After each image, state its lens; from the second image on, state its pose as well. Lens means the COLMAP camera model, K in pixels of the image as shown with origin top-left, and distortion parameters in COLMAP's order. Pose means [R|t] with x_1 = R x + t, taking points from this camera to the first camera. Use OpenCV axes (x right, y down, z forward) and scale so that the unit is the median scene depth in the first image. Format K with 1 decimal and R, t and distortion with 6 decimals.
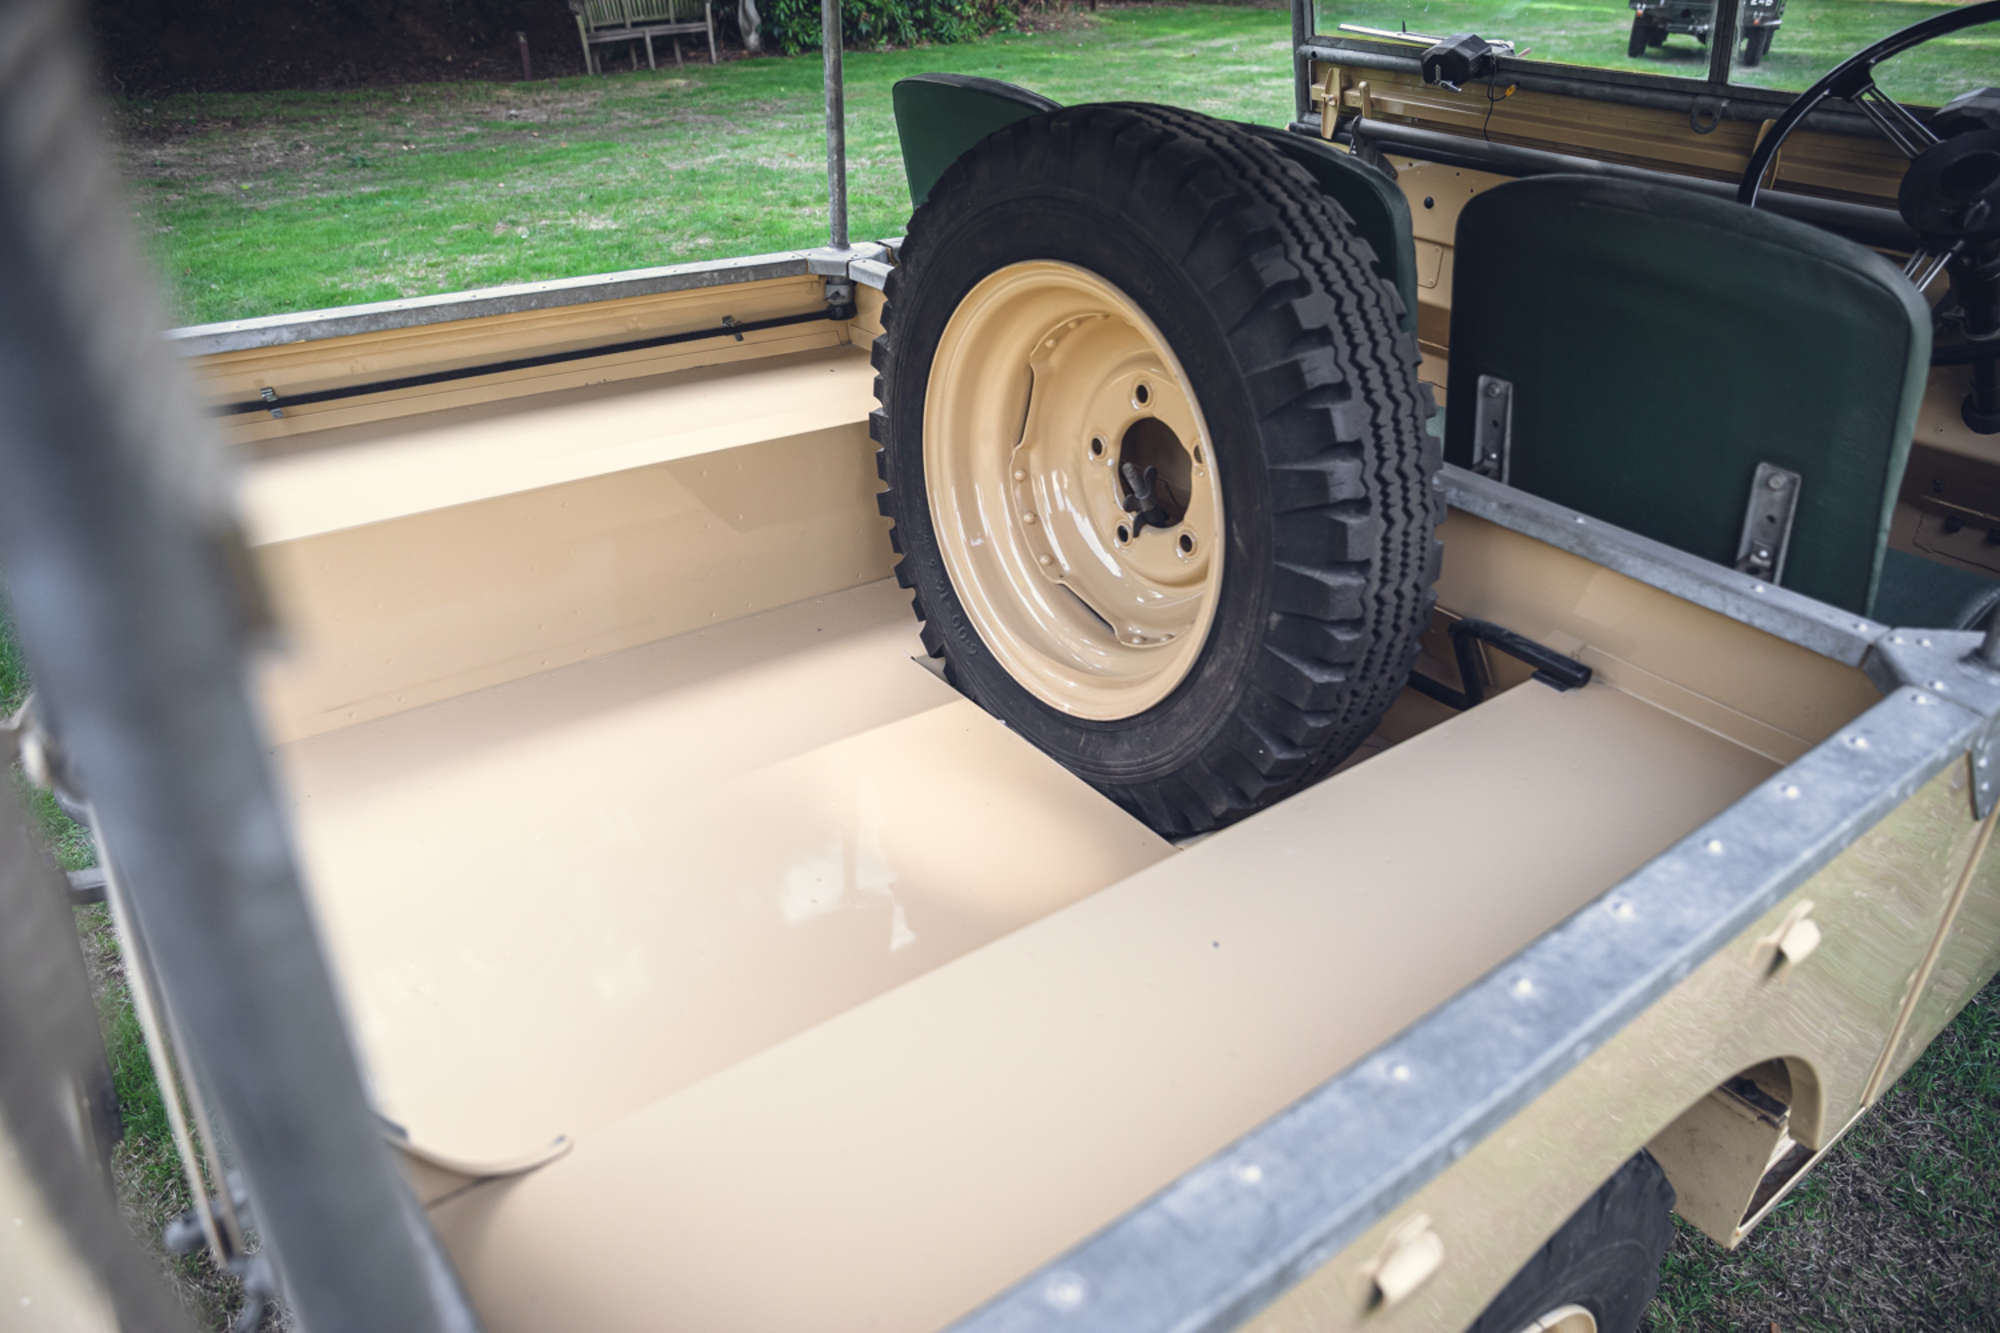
lens RADIAL K [[1346.3, 0, 1003.8], [0, 1346.3, 668.6], [0, 0, 1]] dist [-0.090459, 0.059802]
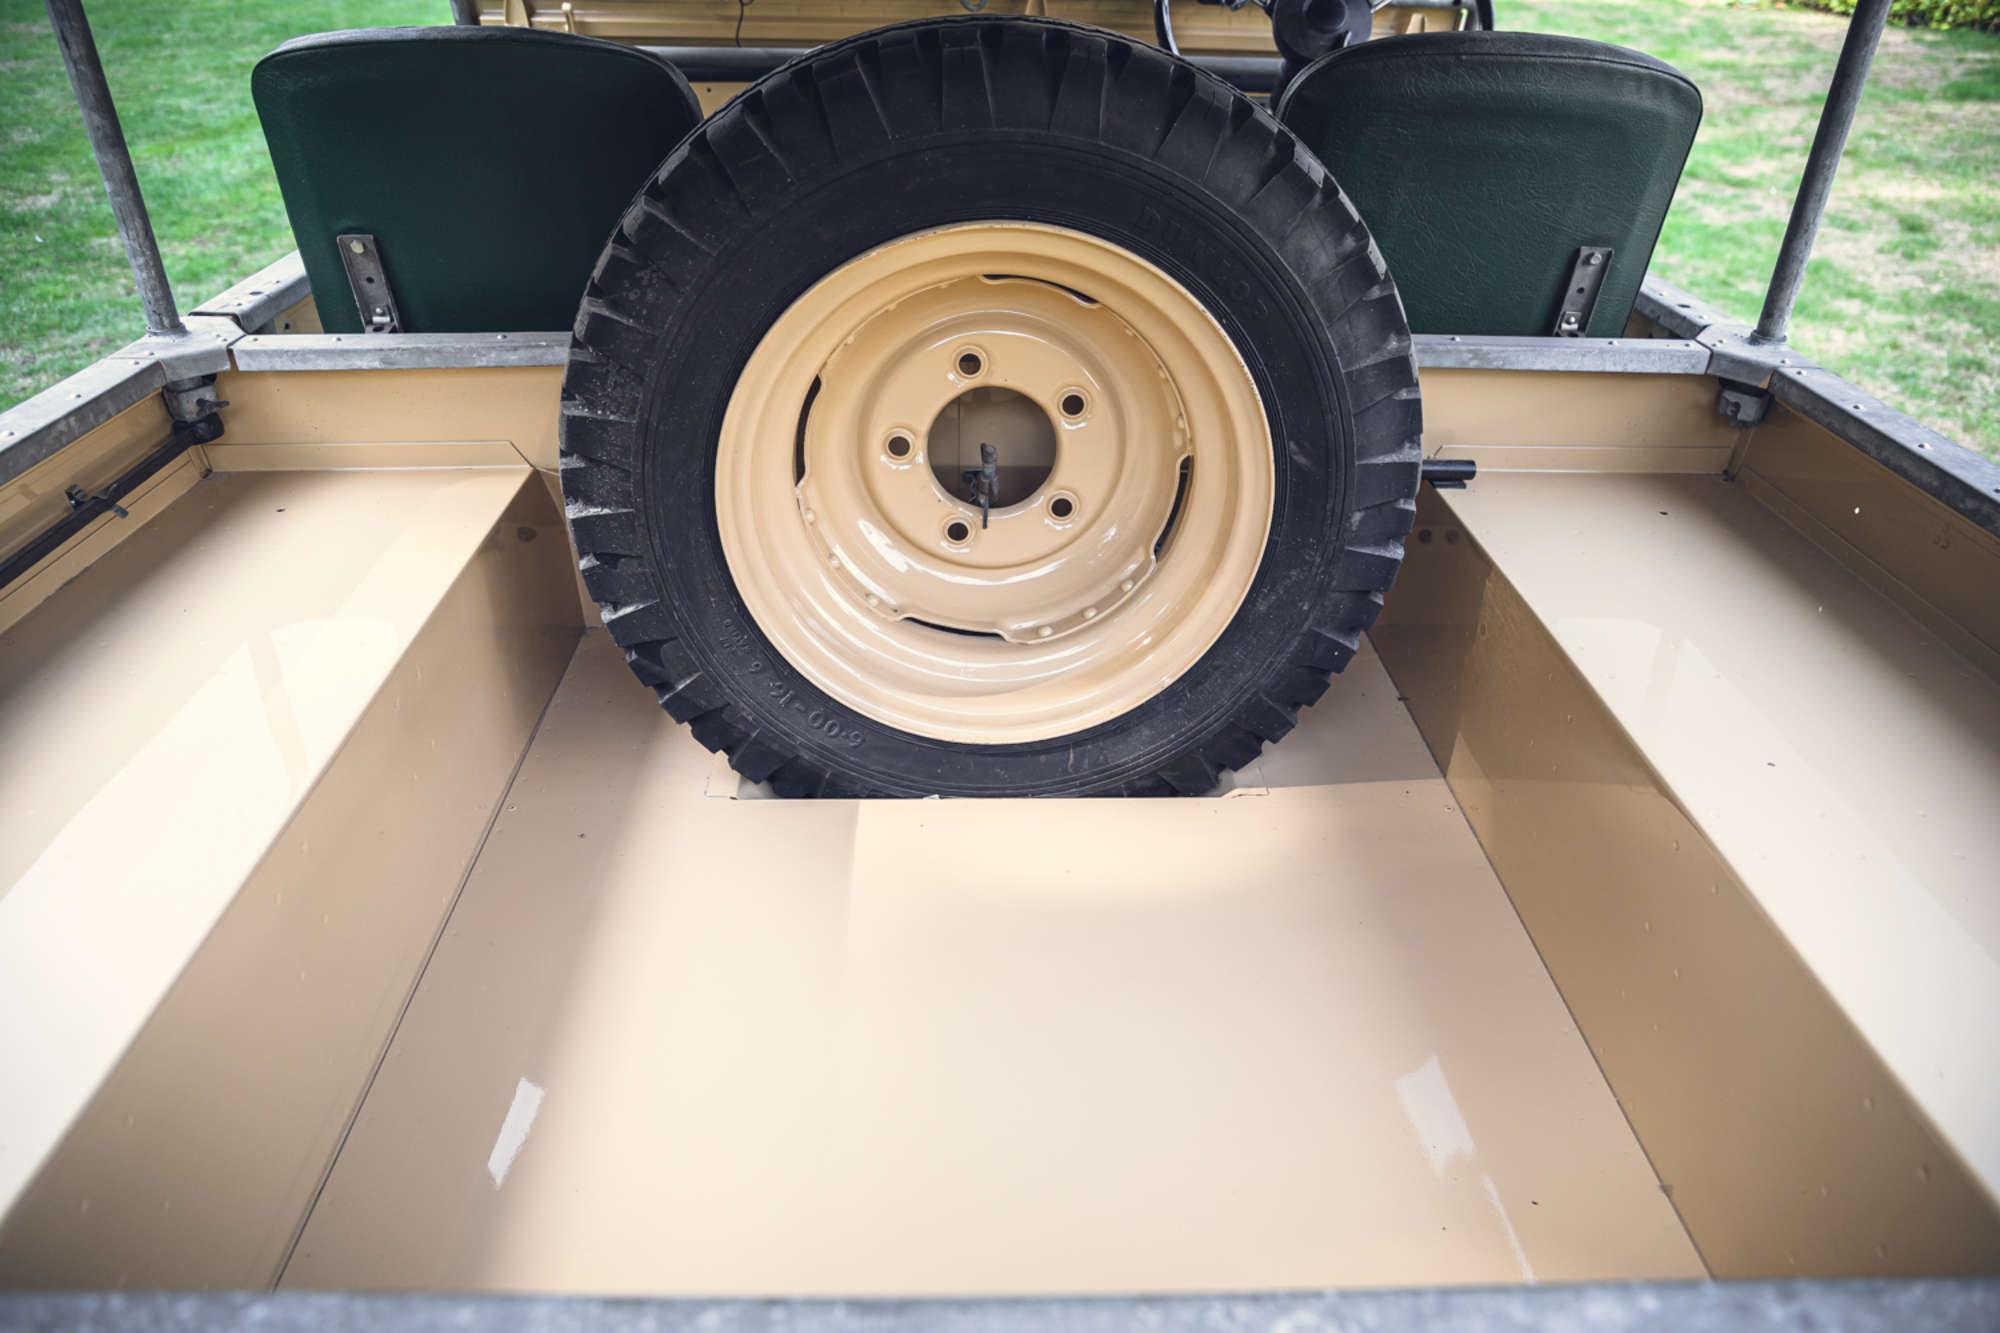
lens RADIAL K [[1346.3, 0, 1002.3], [0, 1346.3, 664.0], [0, 0, 1]] dist [-0.090459, 0.059802]
pose [[0.581048, -0.428911, 0.691678, -0.554987], [0.397310, 0.891201, 0.218873, -0.213351], [-0.710301, 0.147635, 0.688242, 0.427666]]
